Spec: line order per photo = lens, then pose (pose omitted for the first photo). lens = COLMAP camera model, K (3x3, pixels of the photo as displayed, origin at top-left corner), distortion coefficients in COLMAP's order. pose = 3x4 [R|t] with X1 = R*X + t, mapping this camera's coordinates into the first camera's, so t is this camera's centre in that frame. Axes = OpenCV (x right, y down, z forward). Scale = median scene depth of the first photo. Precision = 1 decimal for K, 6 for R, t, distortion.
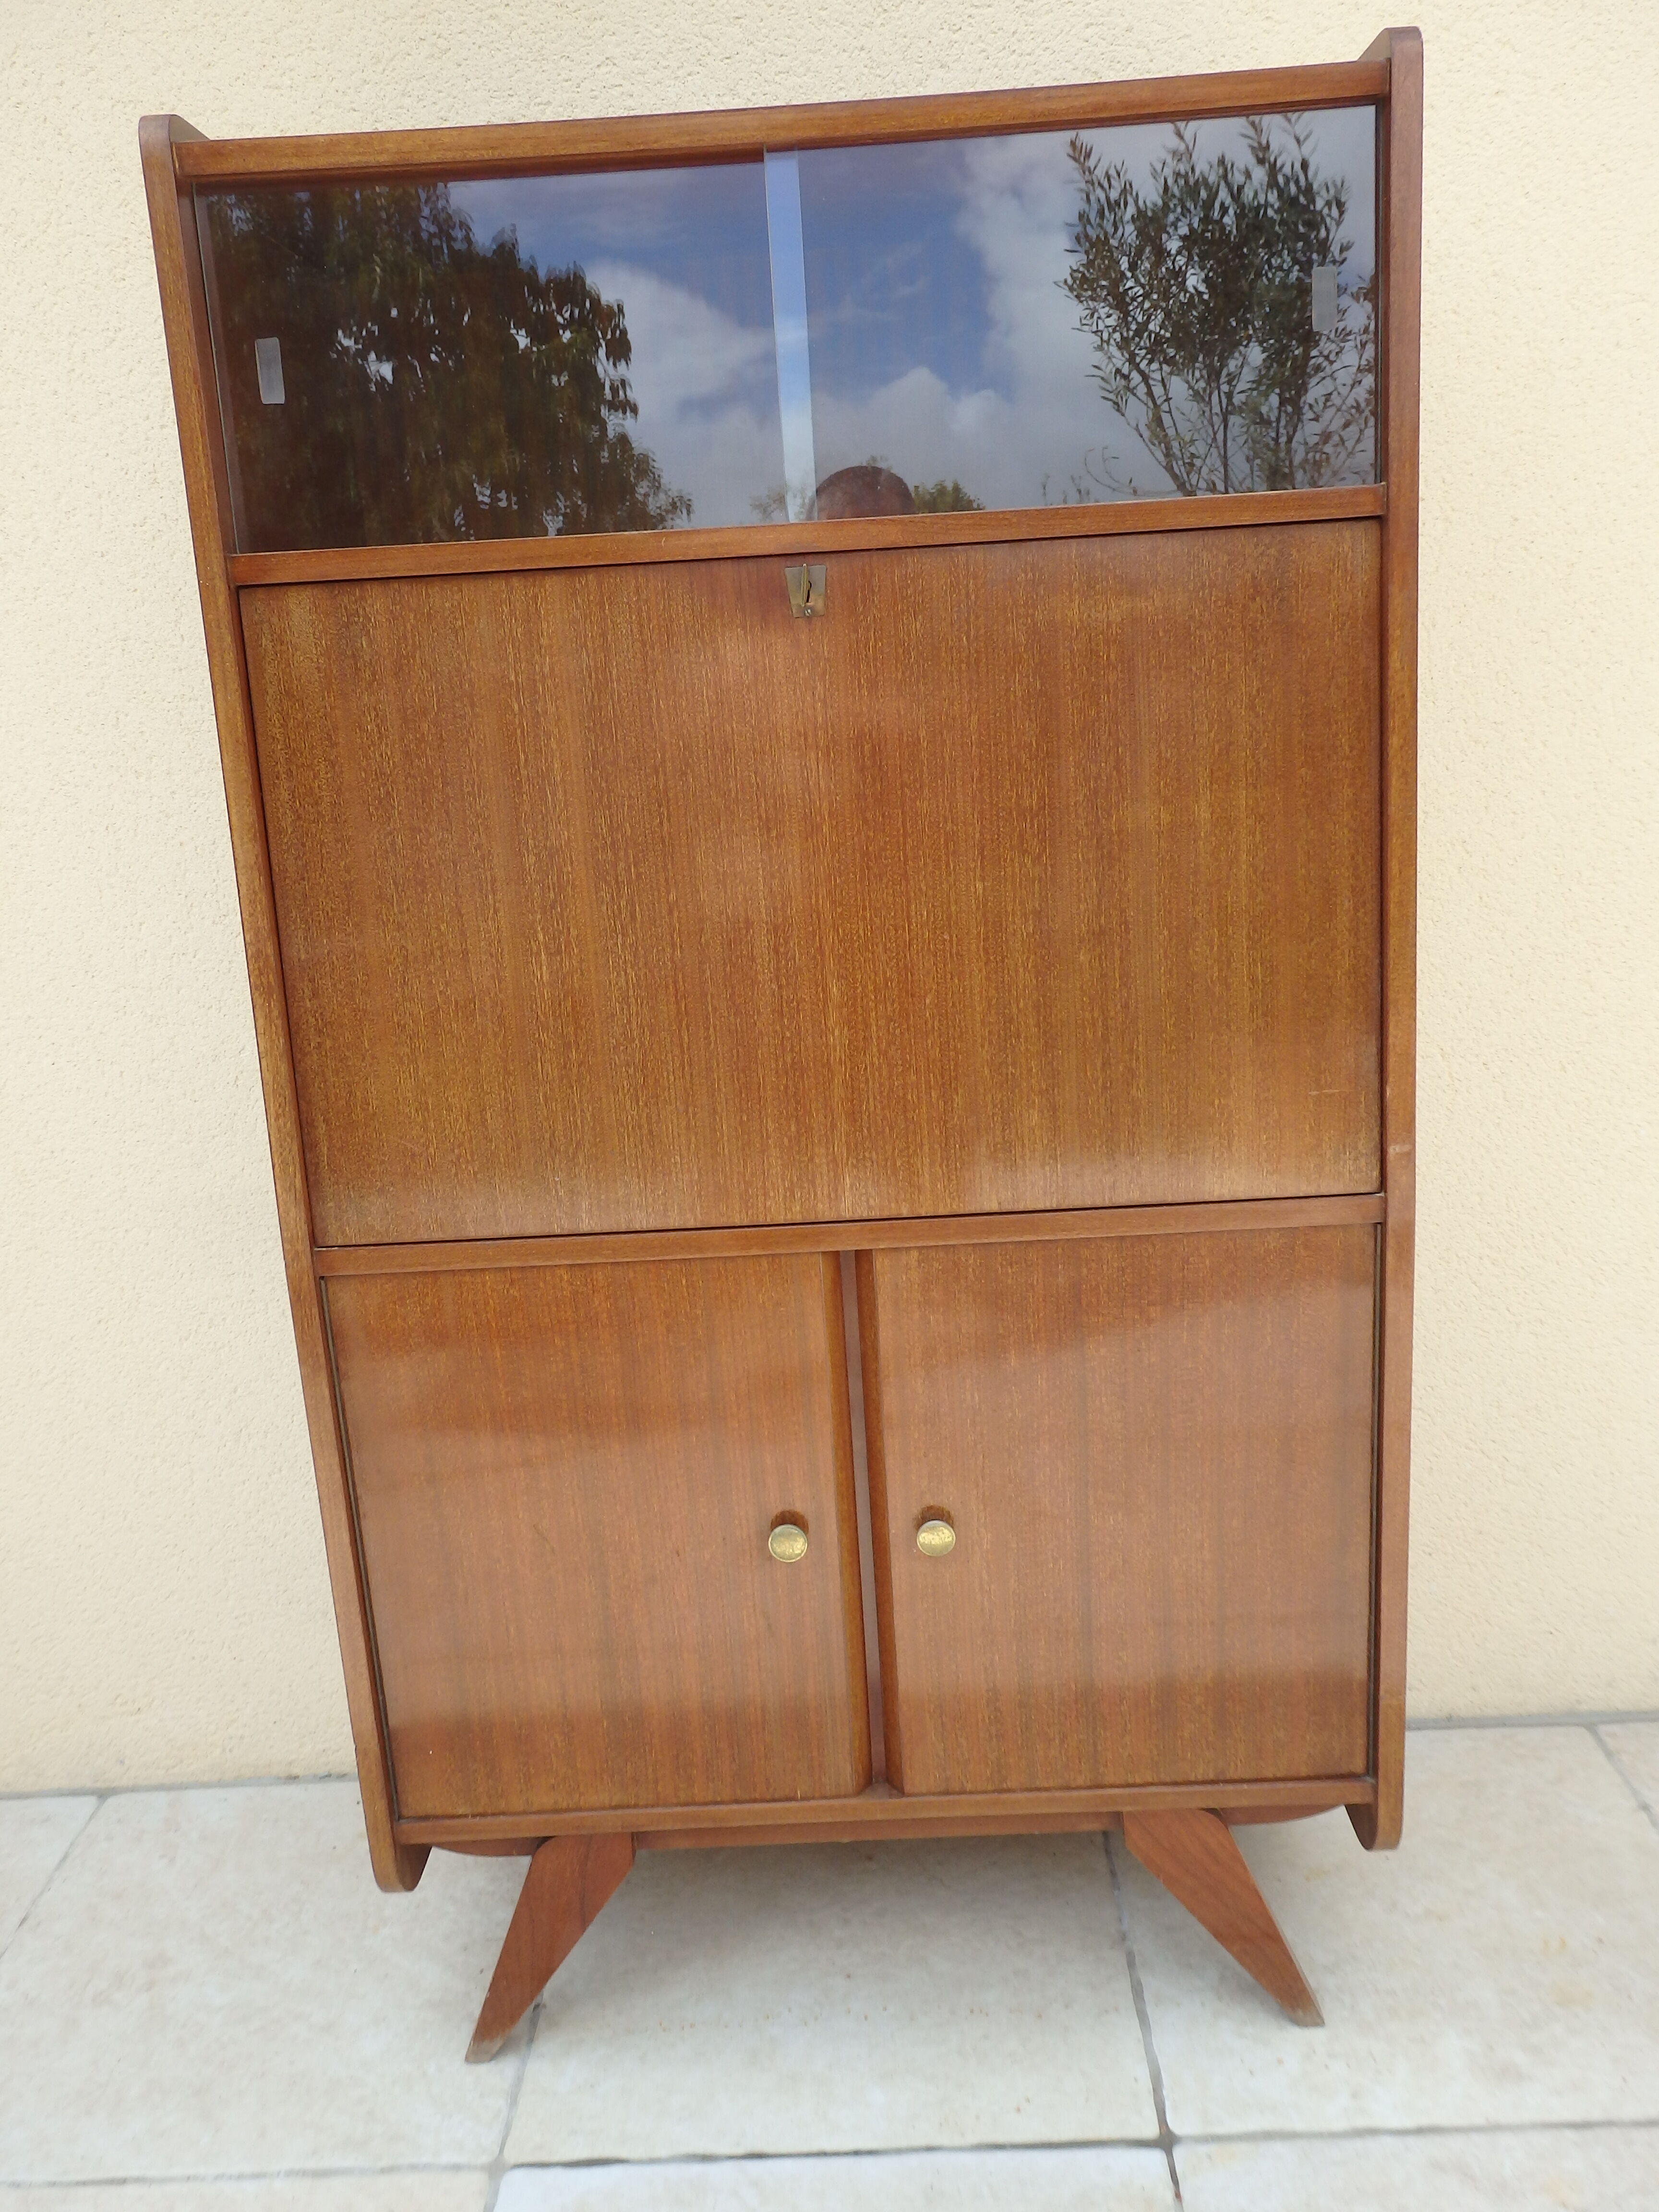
lens RADIAL K [[1786.1, 0, 844.4], [0, 1786.1, 1121.0], [0, 0, 1]] dist [0.014641, 0.000903]
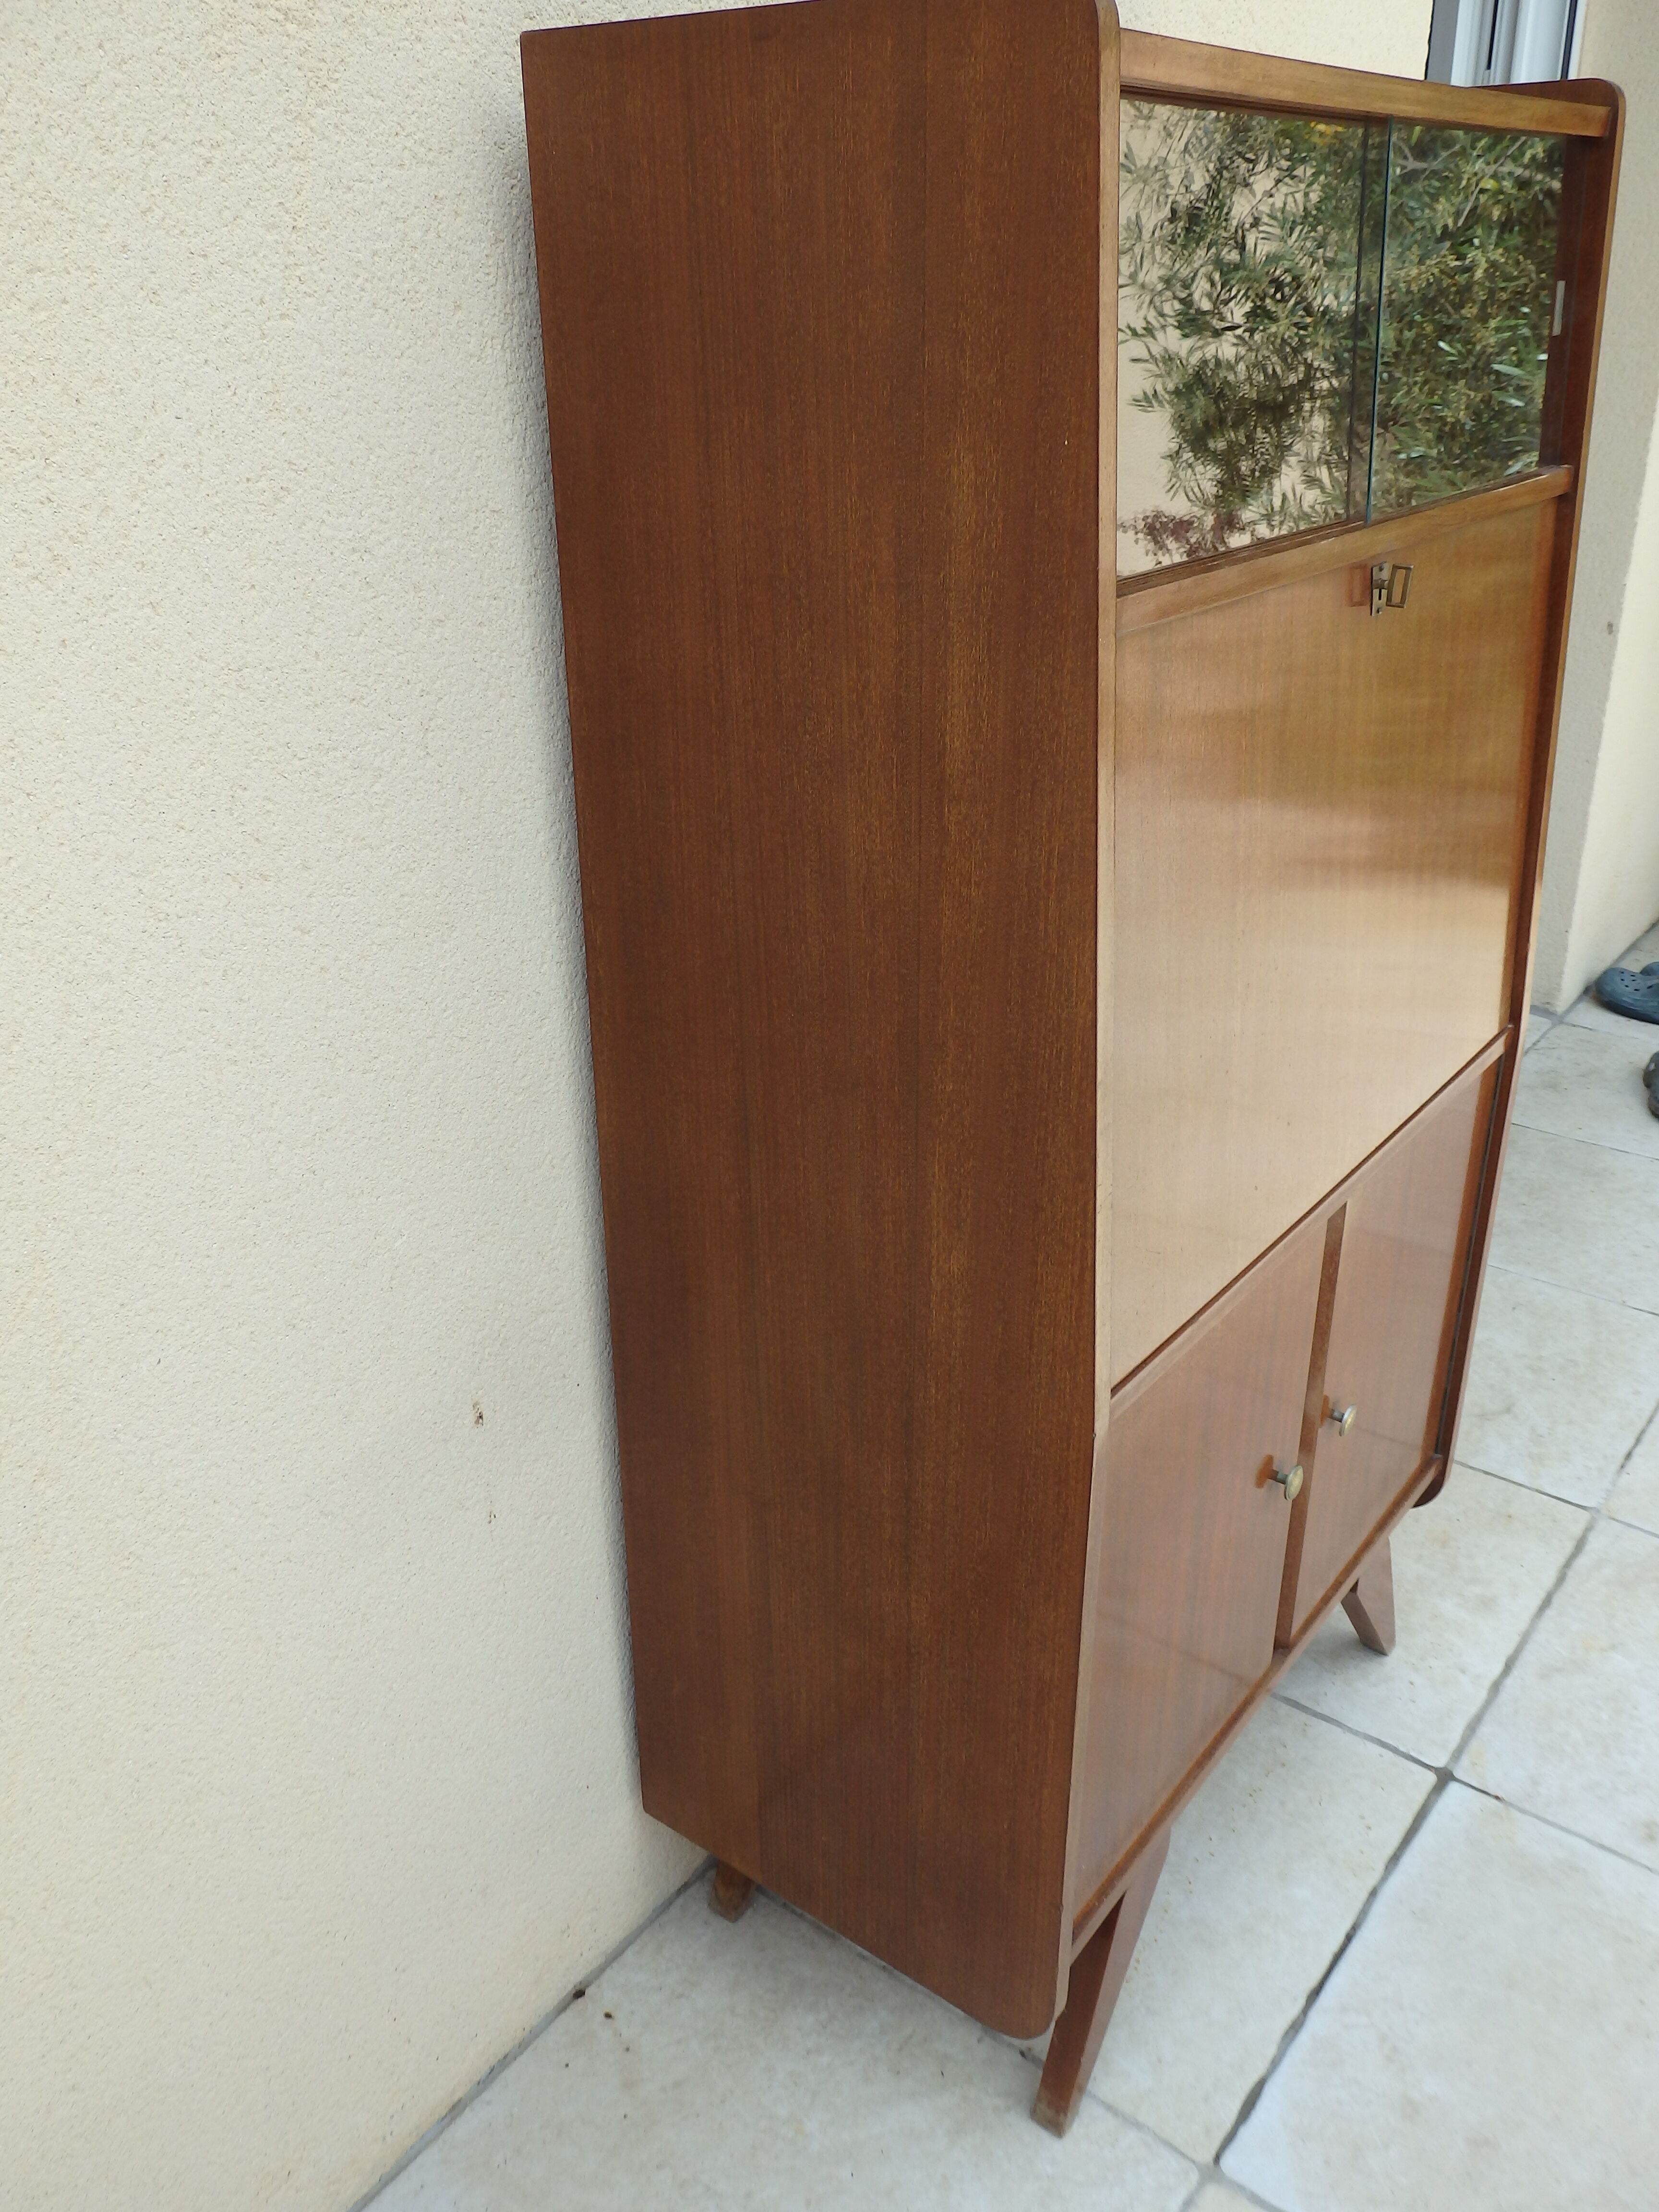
lens RADIAL K [[1774.2, 0, 798.0], [0, 1774.2, 1118.0], [0, 0, 1]] dist [0.001058, 0.002445]
pose [[0.612963, -0.294222, 0.733287, -0.873801], [0.188013, 0.955737, 0.226315, -0.251447], [-0.767416, -0.000855, 0.641149, 0.521660]]
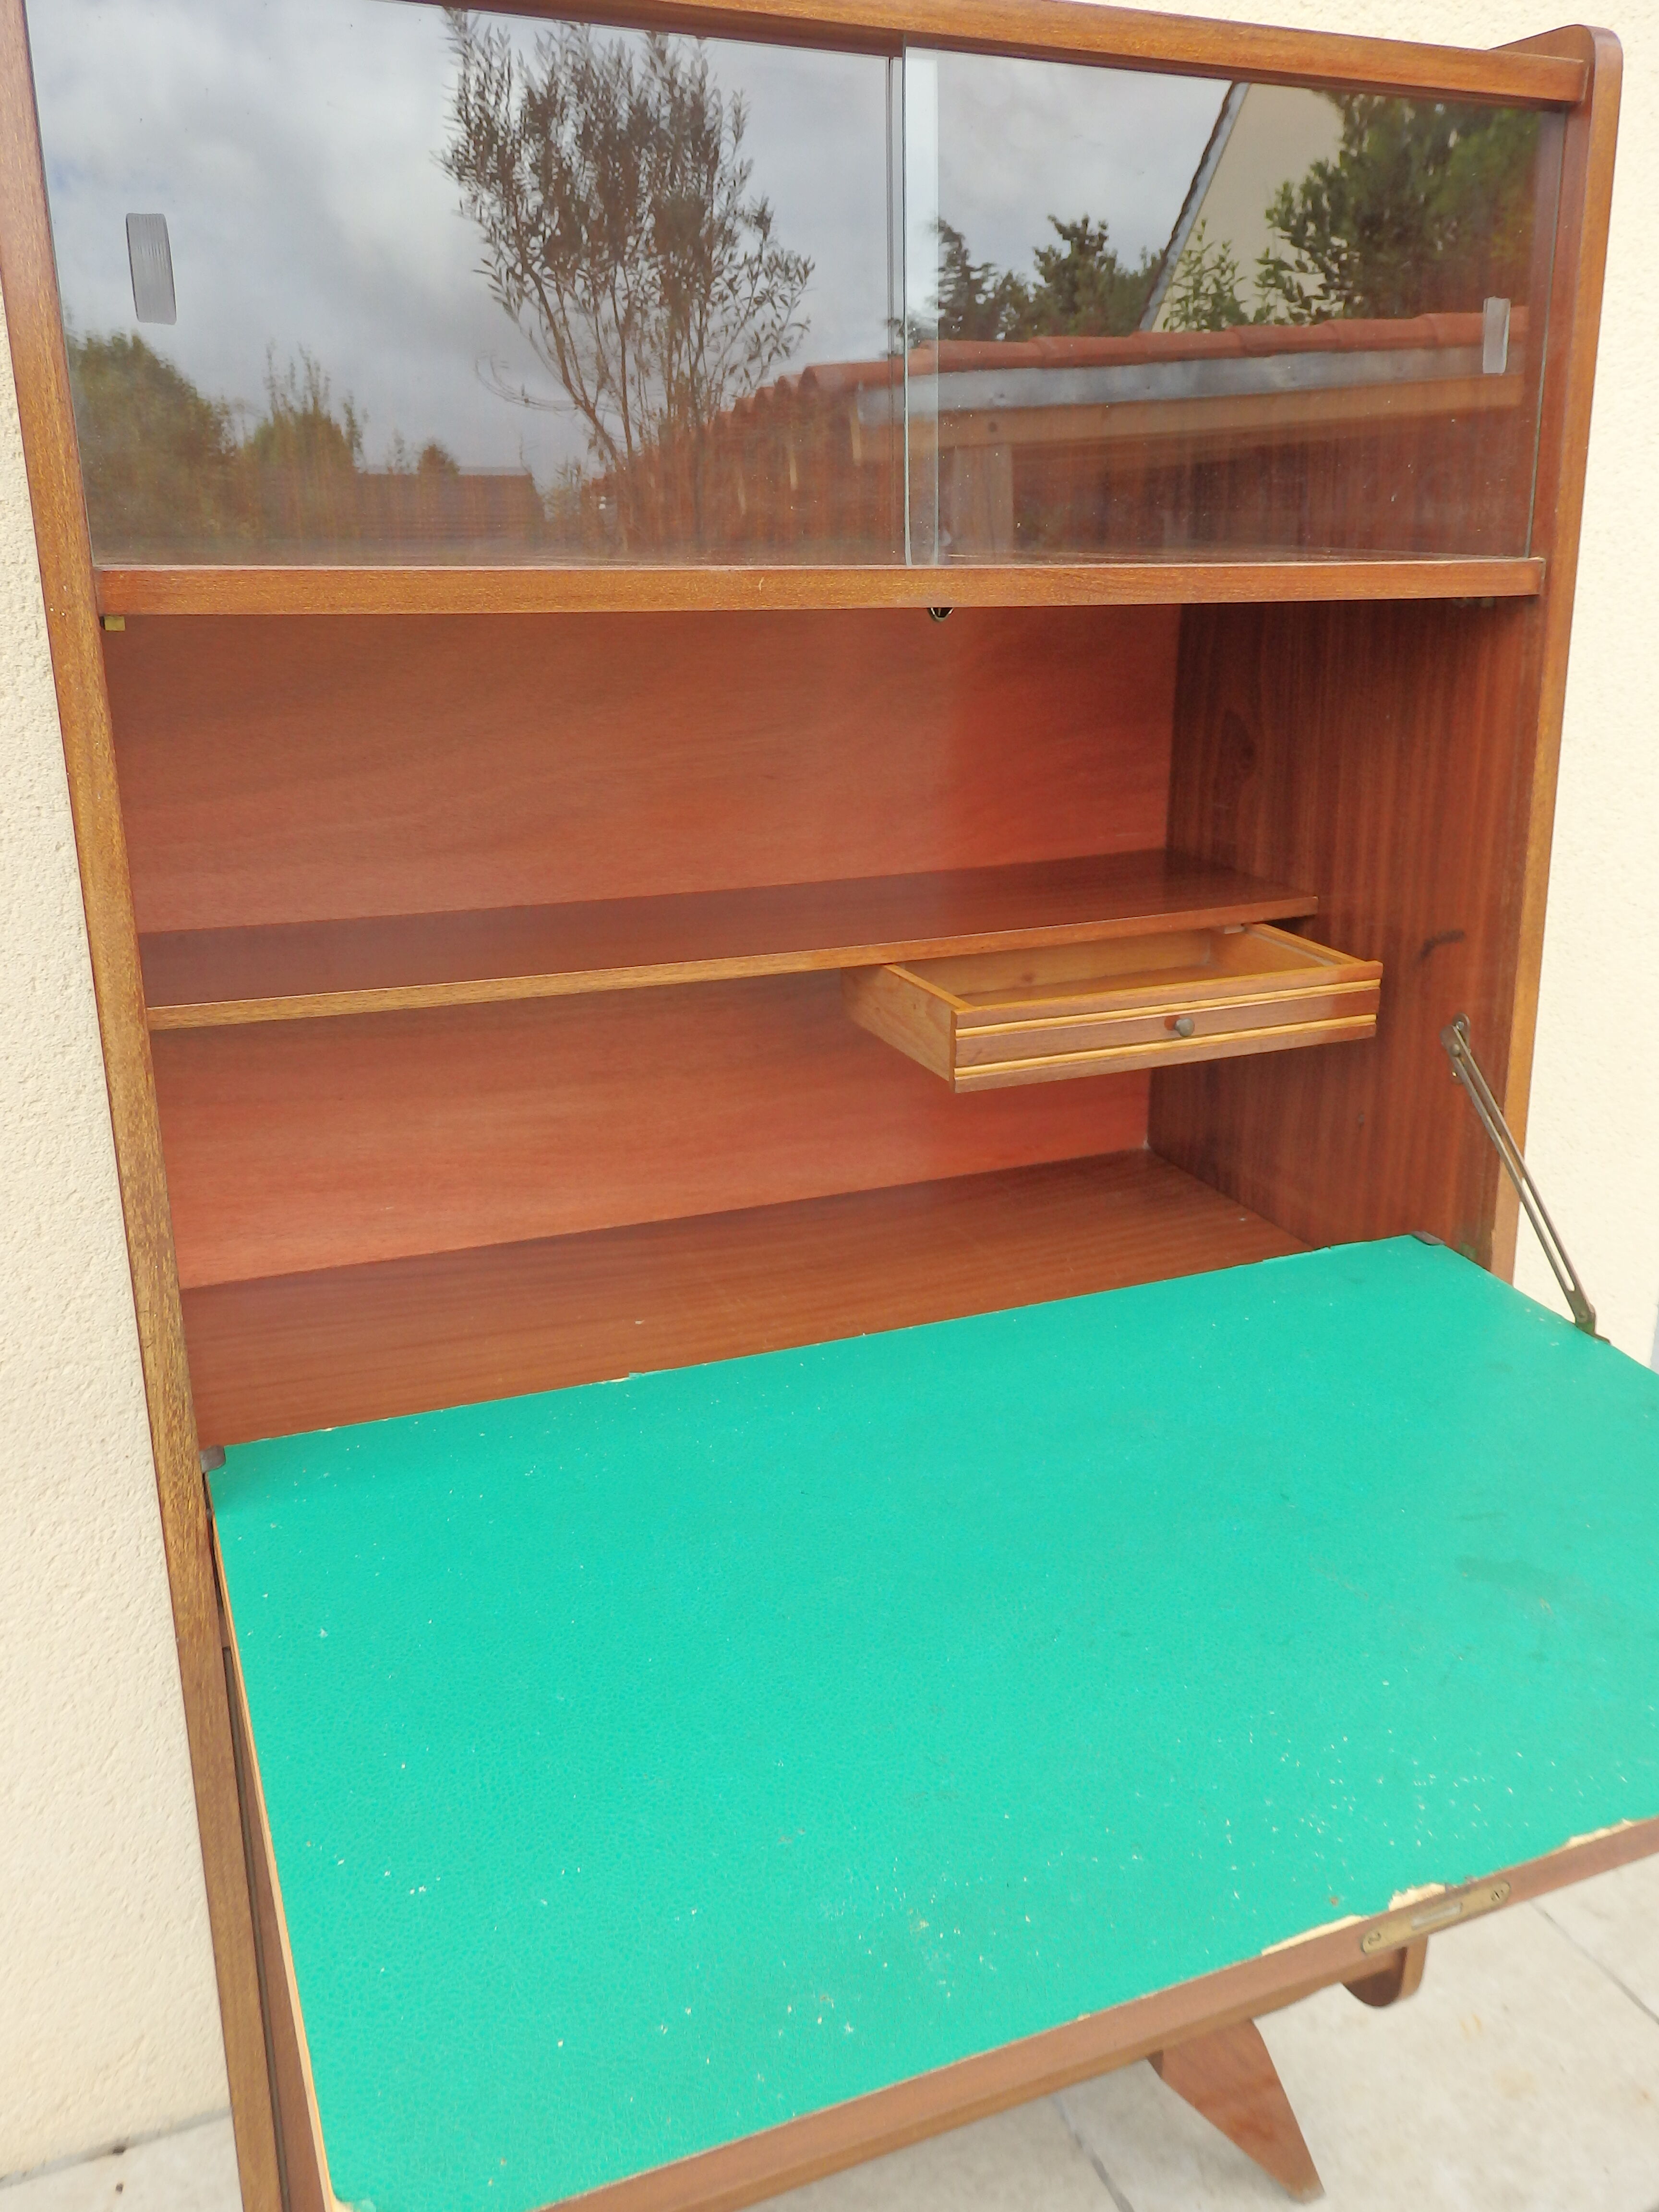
lens RADIAL K [[1760.9, 0, 826.6], [0, 1760.9, 1093.1], [0, 0, 1]] dist [0.016074, 0.012896]
pose [[0.917207, -0.062336, 0.393505, -0.307940], [0.044013, 0.997492, 0.055428, -0.134528], [-0.395973, -0.033519, 0.917650, 0.287186]]
